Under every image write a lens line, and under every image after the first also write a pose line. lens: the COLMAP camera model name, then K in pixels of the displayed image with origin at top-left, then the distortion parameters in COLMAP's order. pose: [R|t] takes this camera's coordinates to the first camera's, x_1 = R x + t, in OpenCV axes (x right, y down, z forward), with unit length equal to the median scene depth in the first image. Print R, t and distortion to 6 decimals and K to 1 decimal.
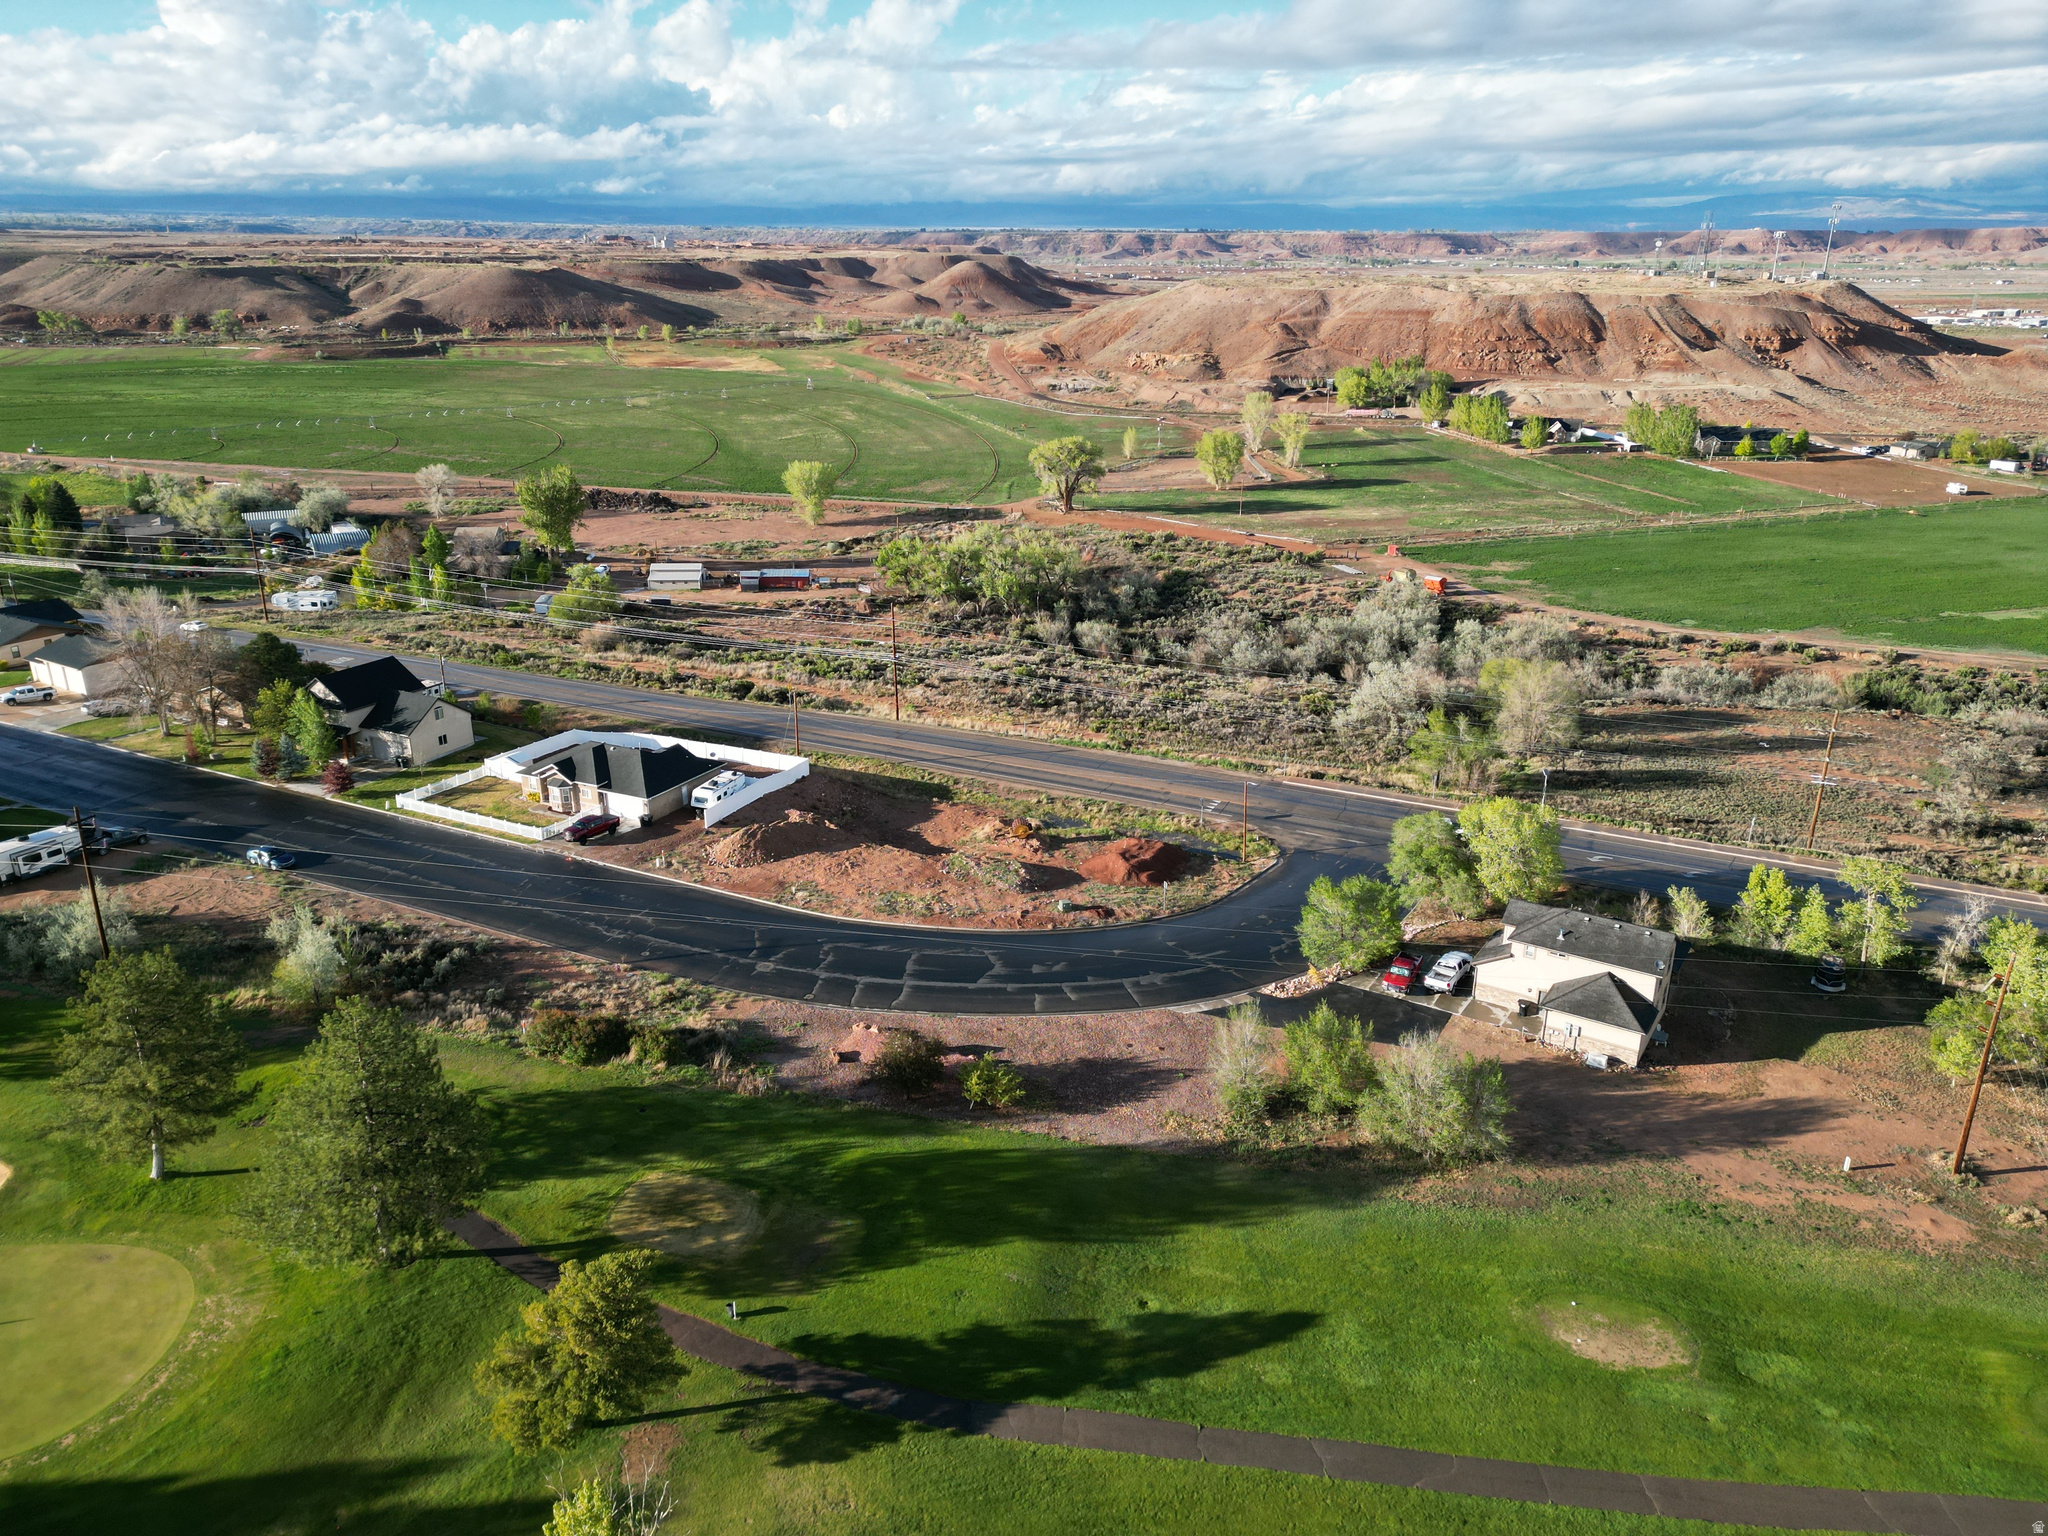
lens RADIAL K [[1427.2, 0, 1013.3], [0, 1427.2, 760.7], [0, 0, 1]] dist [0.101385, -0.102210]
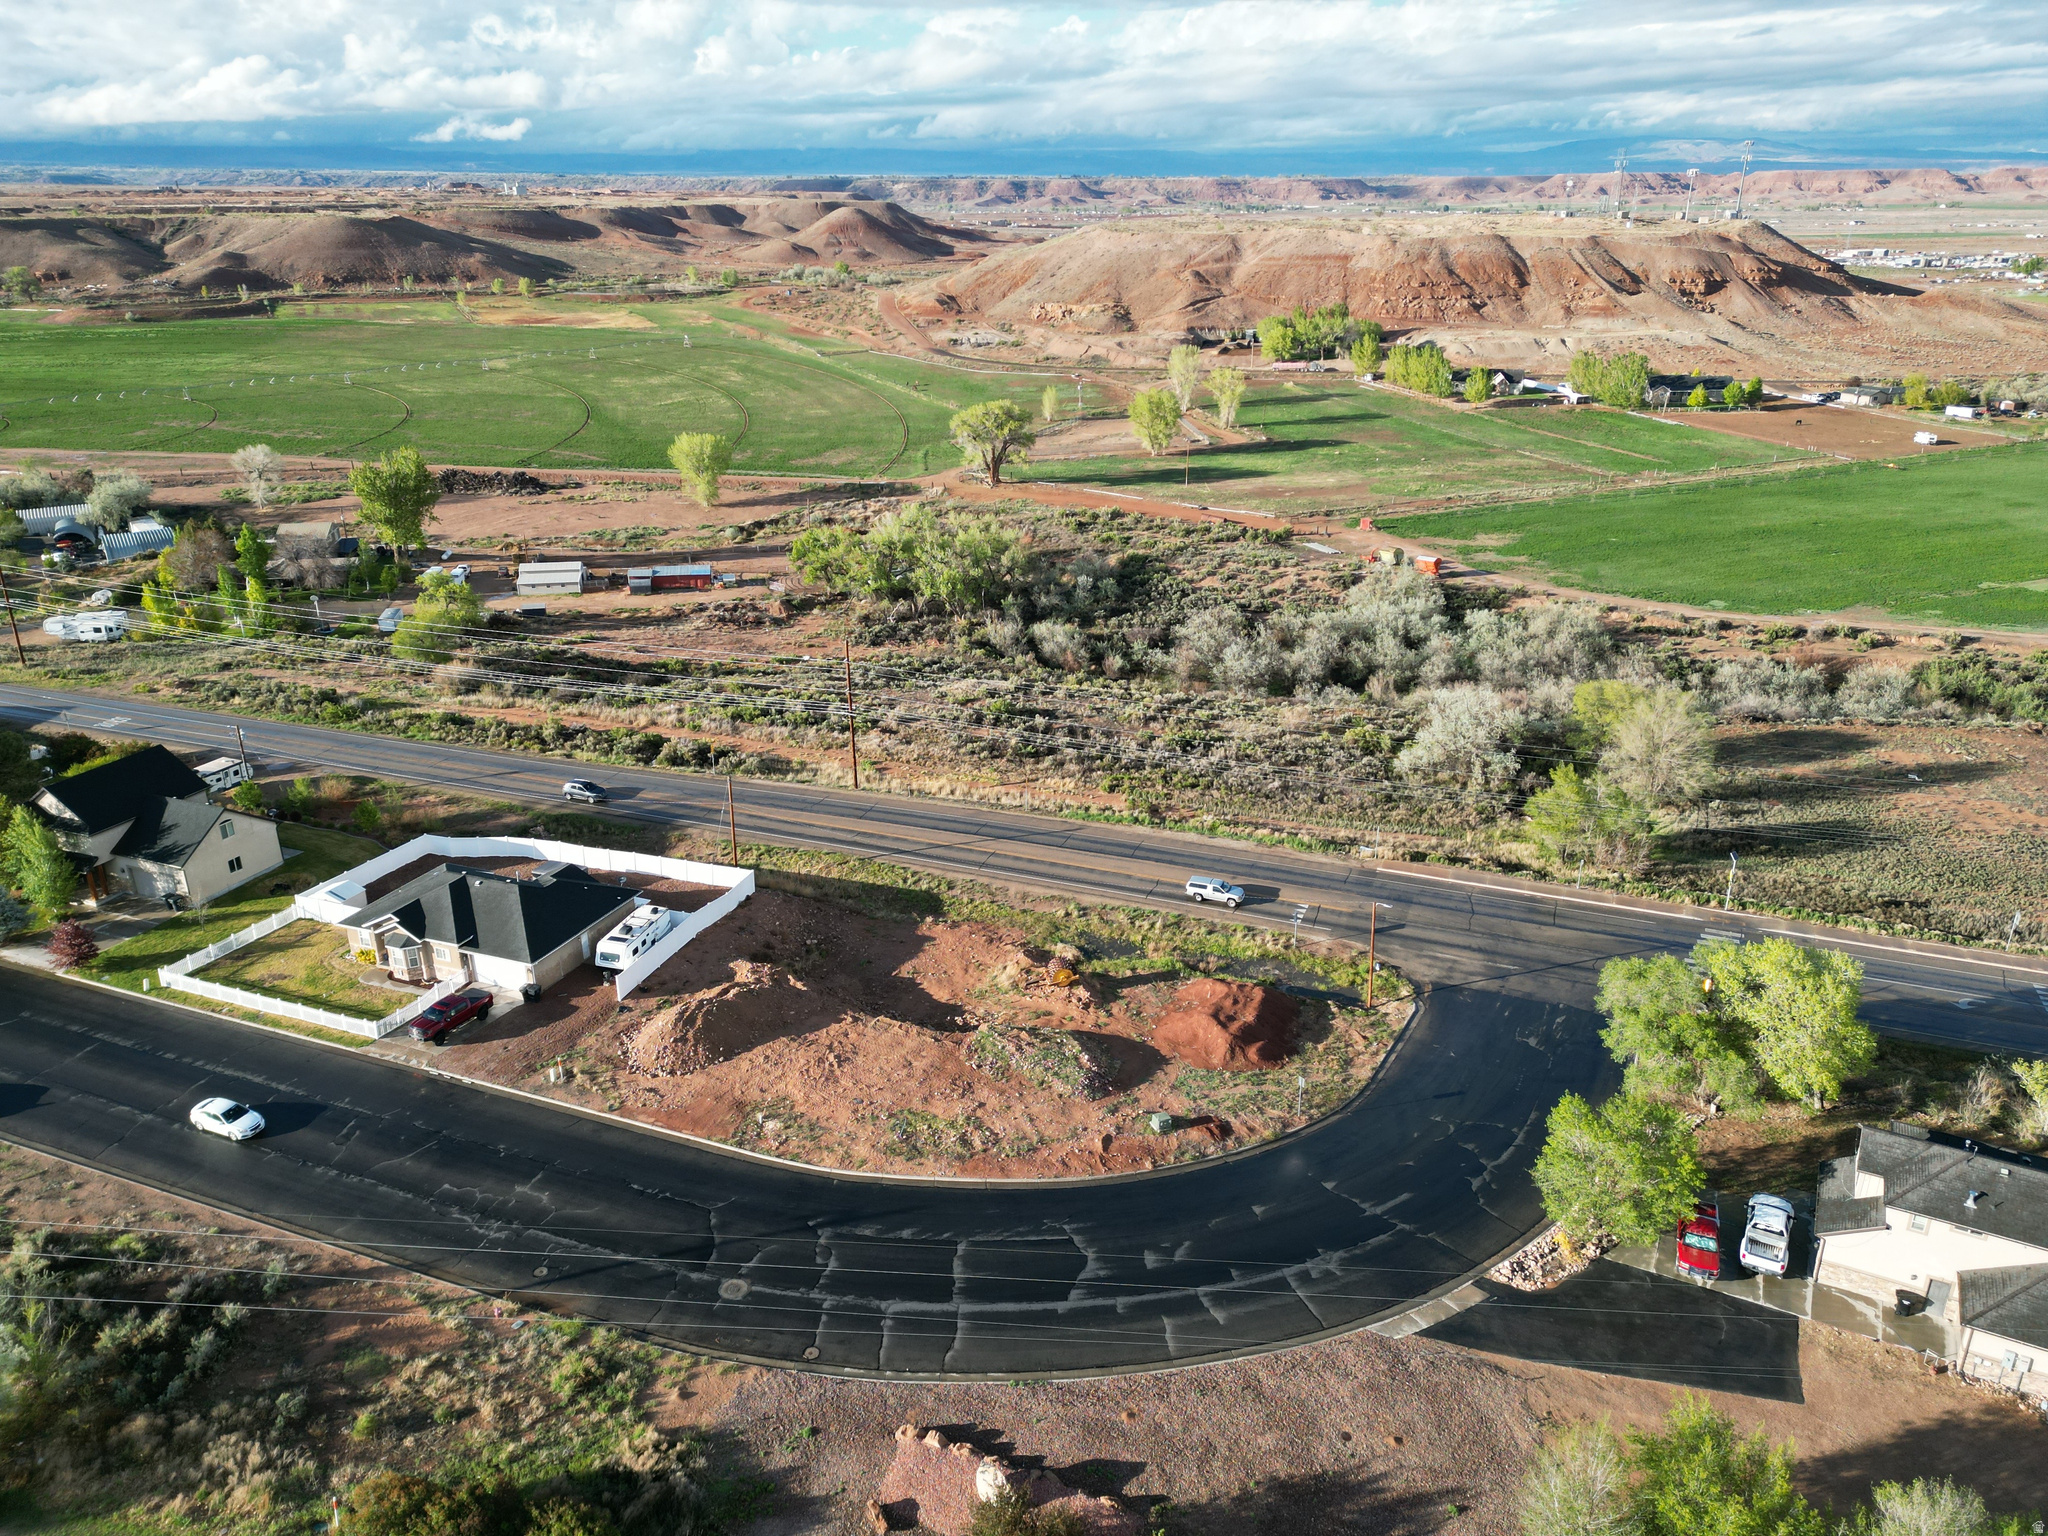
lens RADIAL K [[1427.2, 0, 1013.3], [0, 1427.2, 760.7], [0, 0, 1]] dist [0.101385, -0.102210]
pose [[0.996364, -0.037269, 0.076617, -0.032128], [0.034858, 0.998861, 0.032571, -0.038410], [-0.077744, -0.029782, 0.996528, 0.127585]]
